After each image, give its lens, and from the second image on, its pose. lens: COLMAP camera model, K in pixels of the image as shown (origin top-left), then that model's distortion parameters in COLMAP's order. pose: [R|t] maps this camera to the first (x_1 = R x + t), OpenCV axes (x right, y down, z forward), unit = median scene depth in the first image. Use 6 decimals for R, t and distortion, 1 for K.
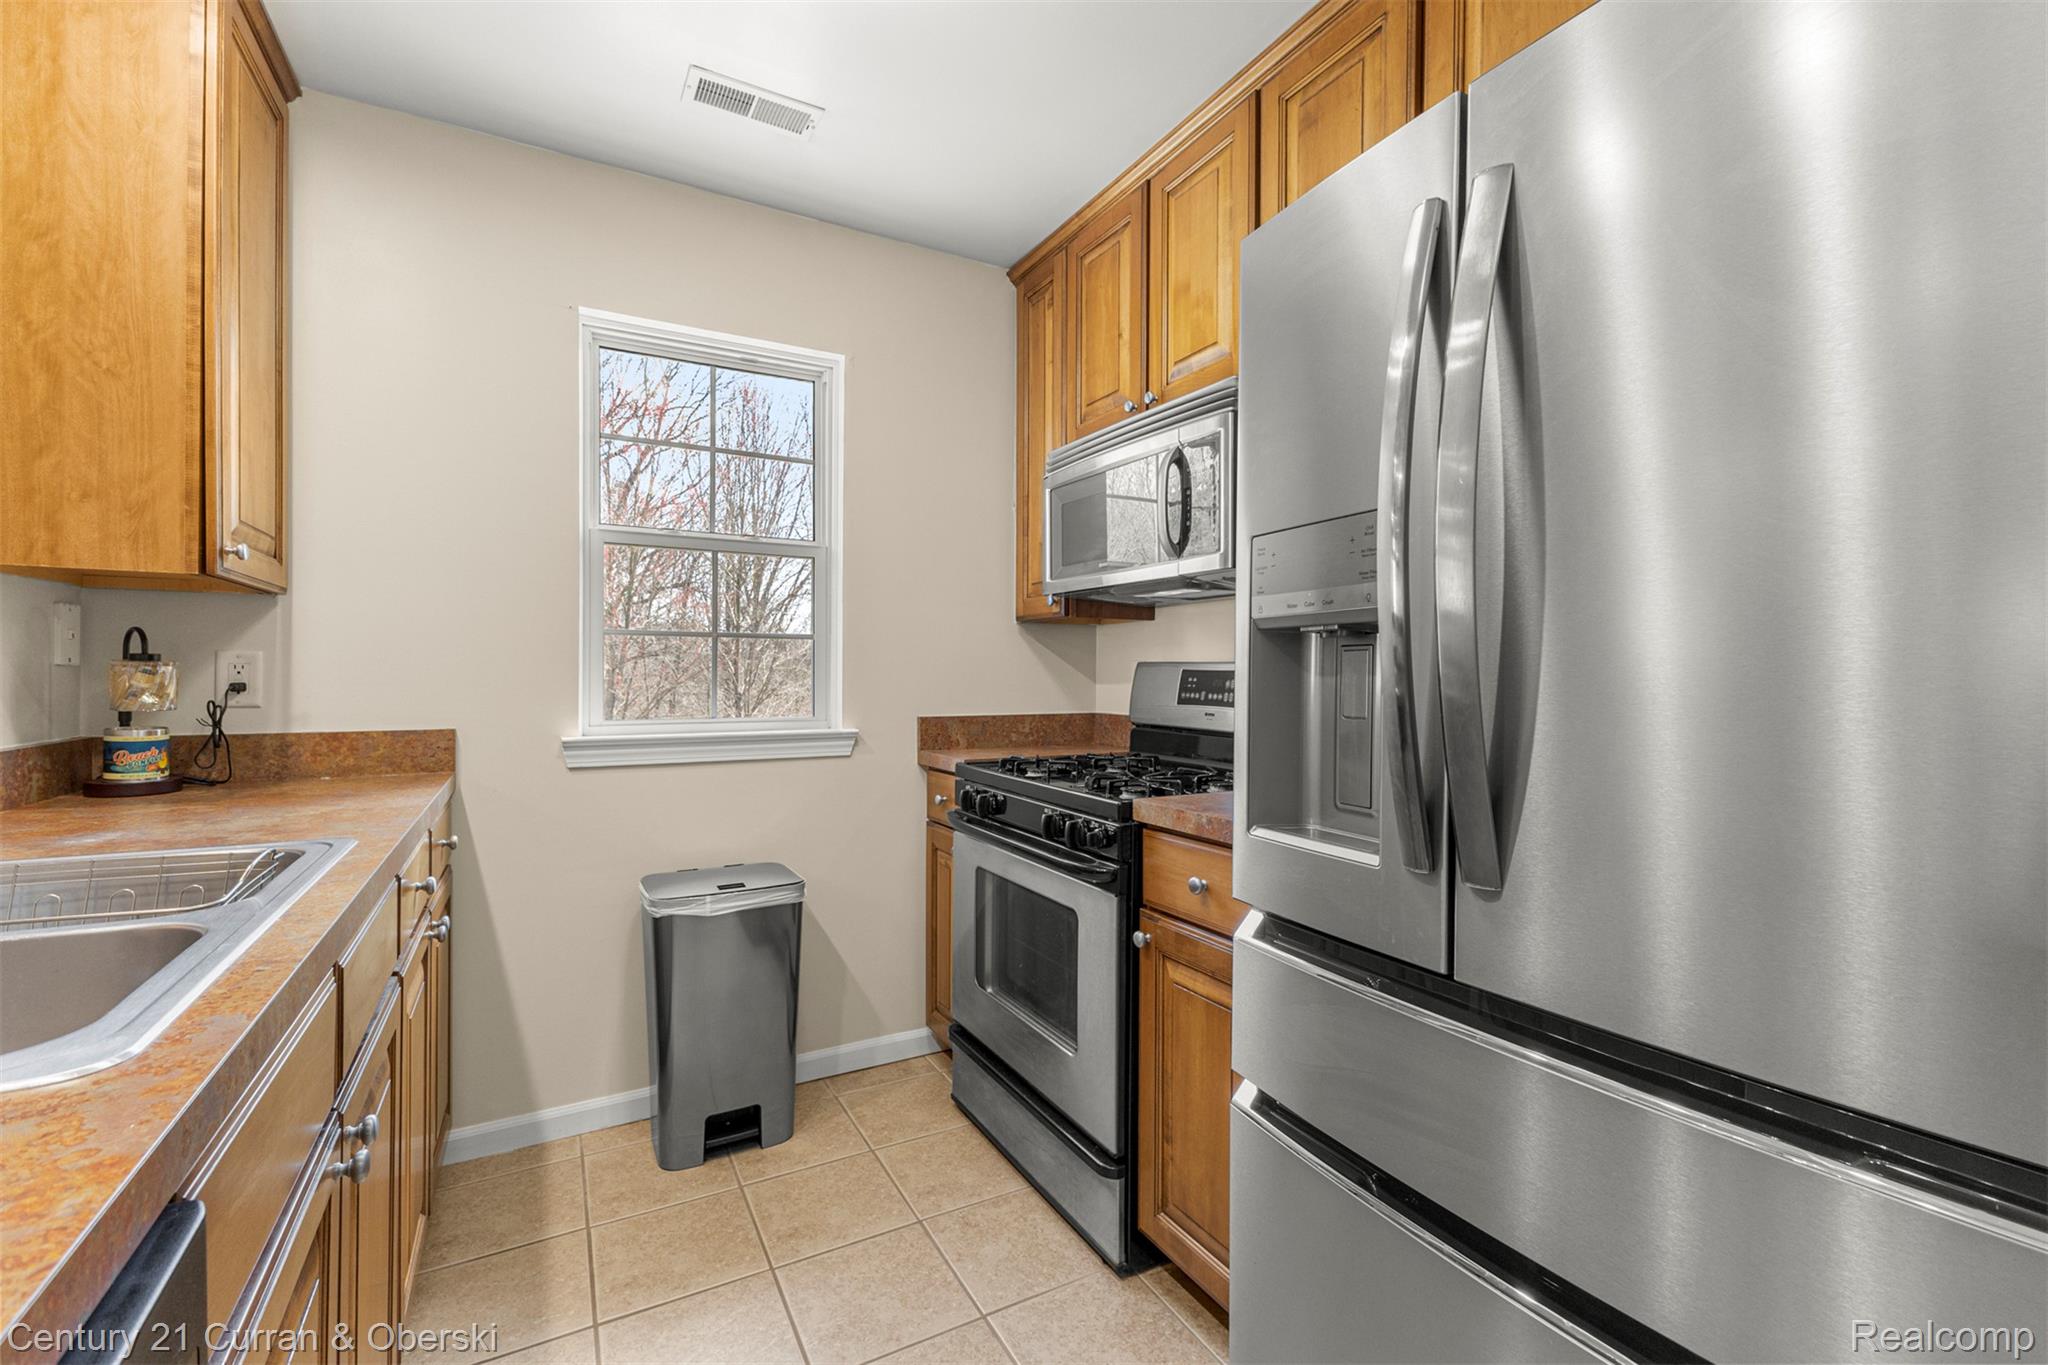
lens RADIAL K [[875.8, 0, 1019.9], [0, 875.8, 680.2], [0, 0, 1]] dist [0.011382, -0.004514]
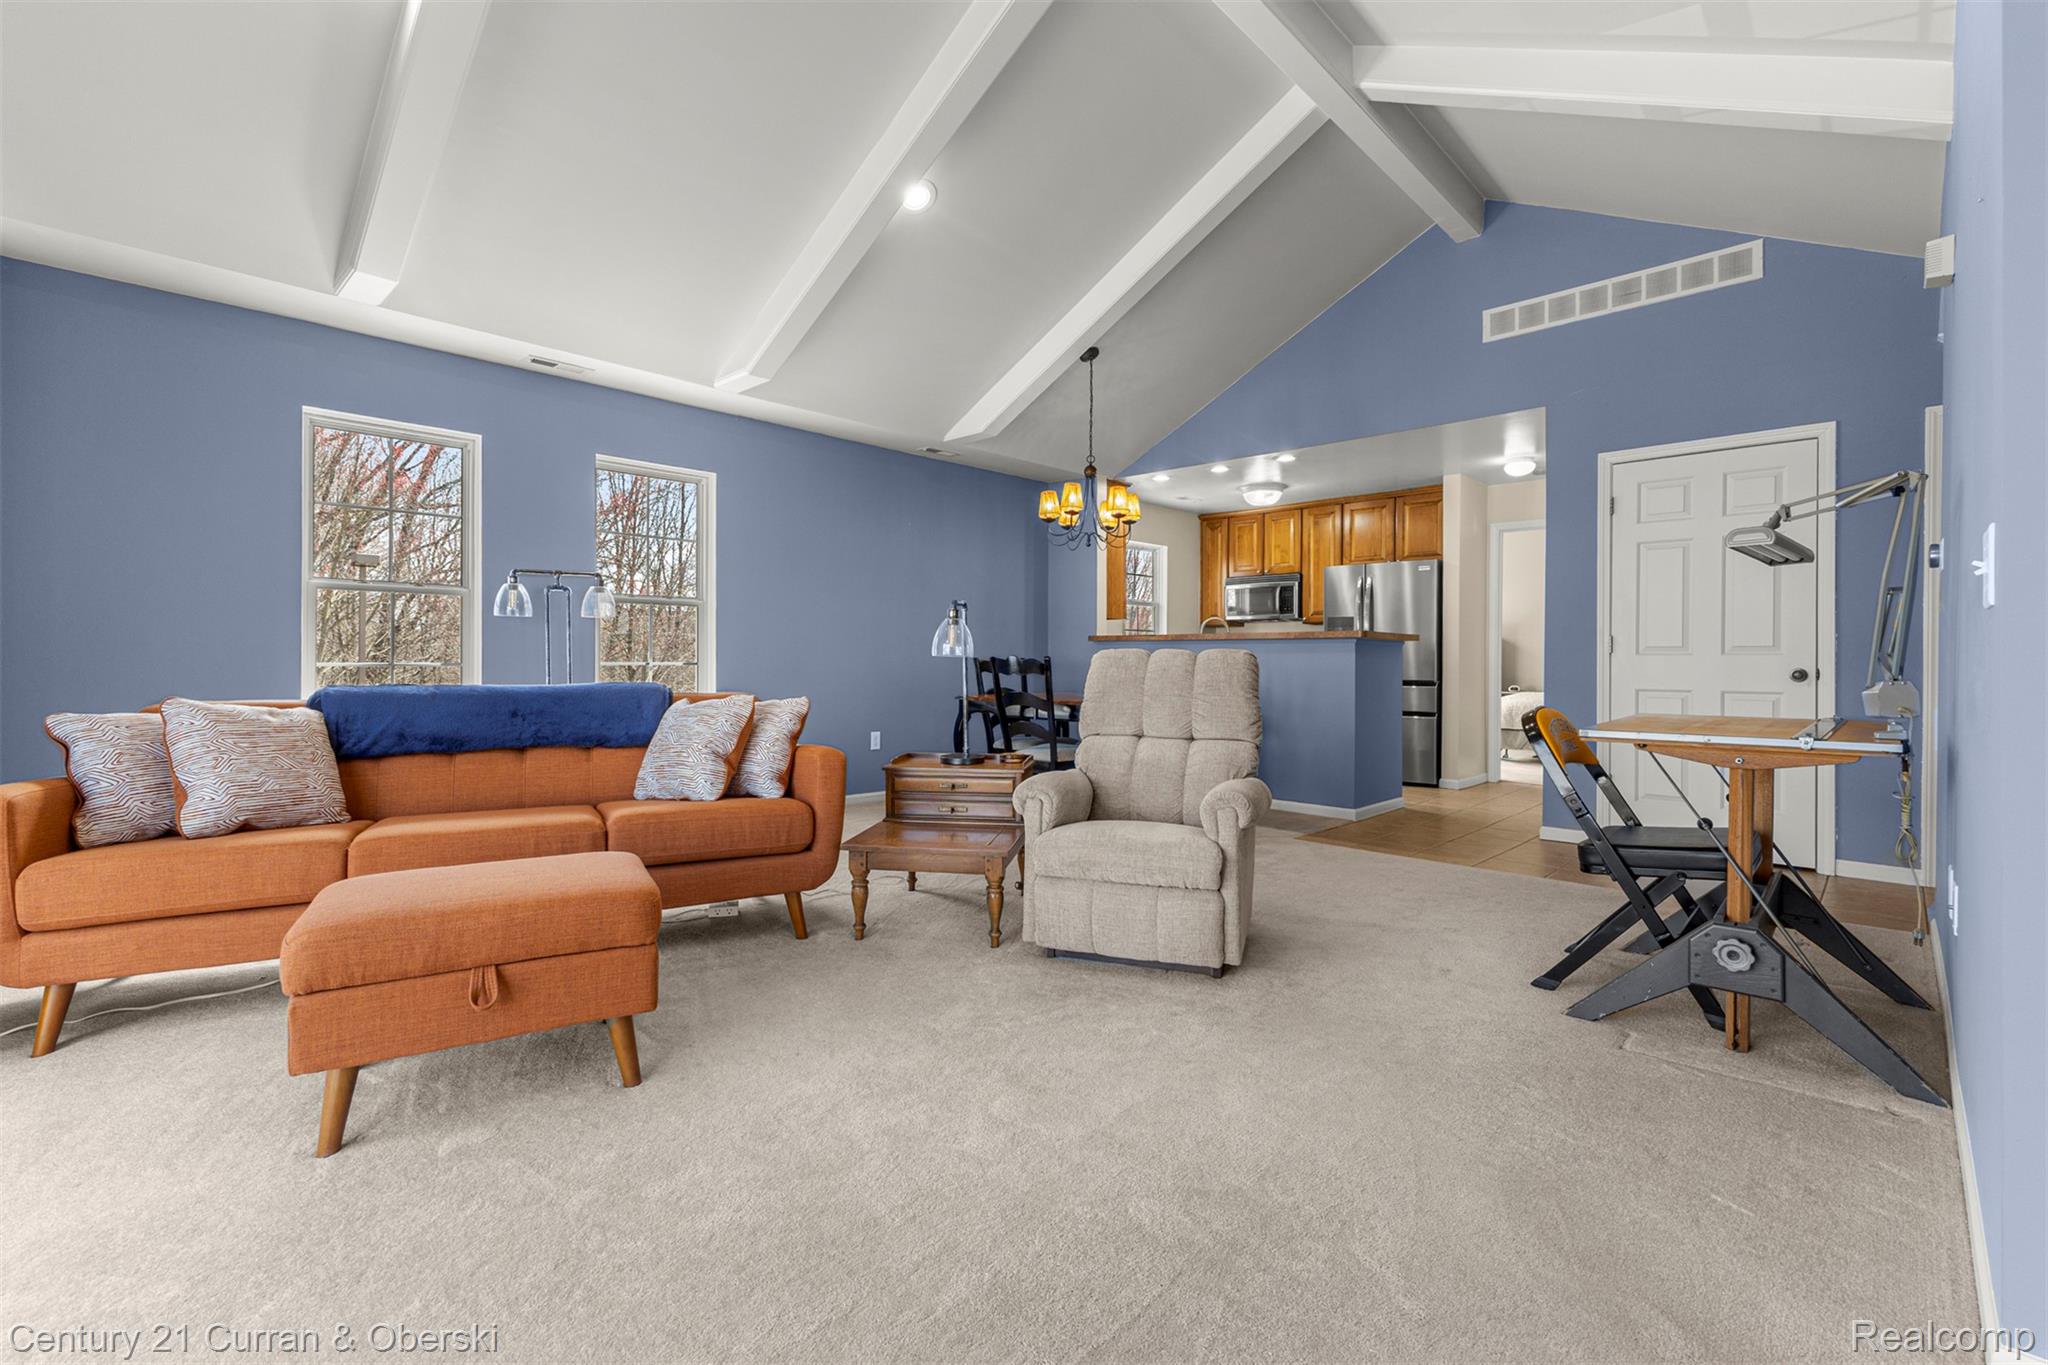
lens RADIAL K [[875.8, 0, 1033.0], [0, 875.8, 667.9], [0, 0, 1]] dist [0.011382, -0.004514]
pose [[0.953860, -0.006474, 0.300183, -2.179736], [0.006689, 0.999978, 0.000313, 0.105641], [-0.300178, 0.001709, 0.953882, -2.591852]]
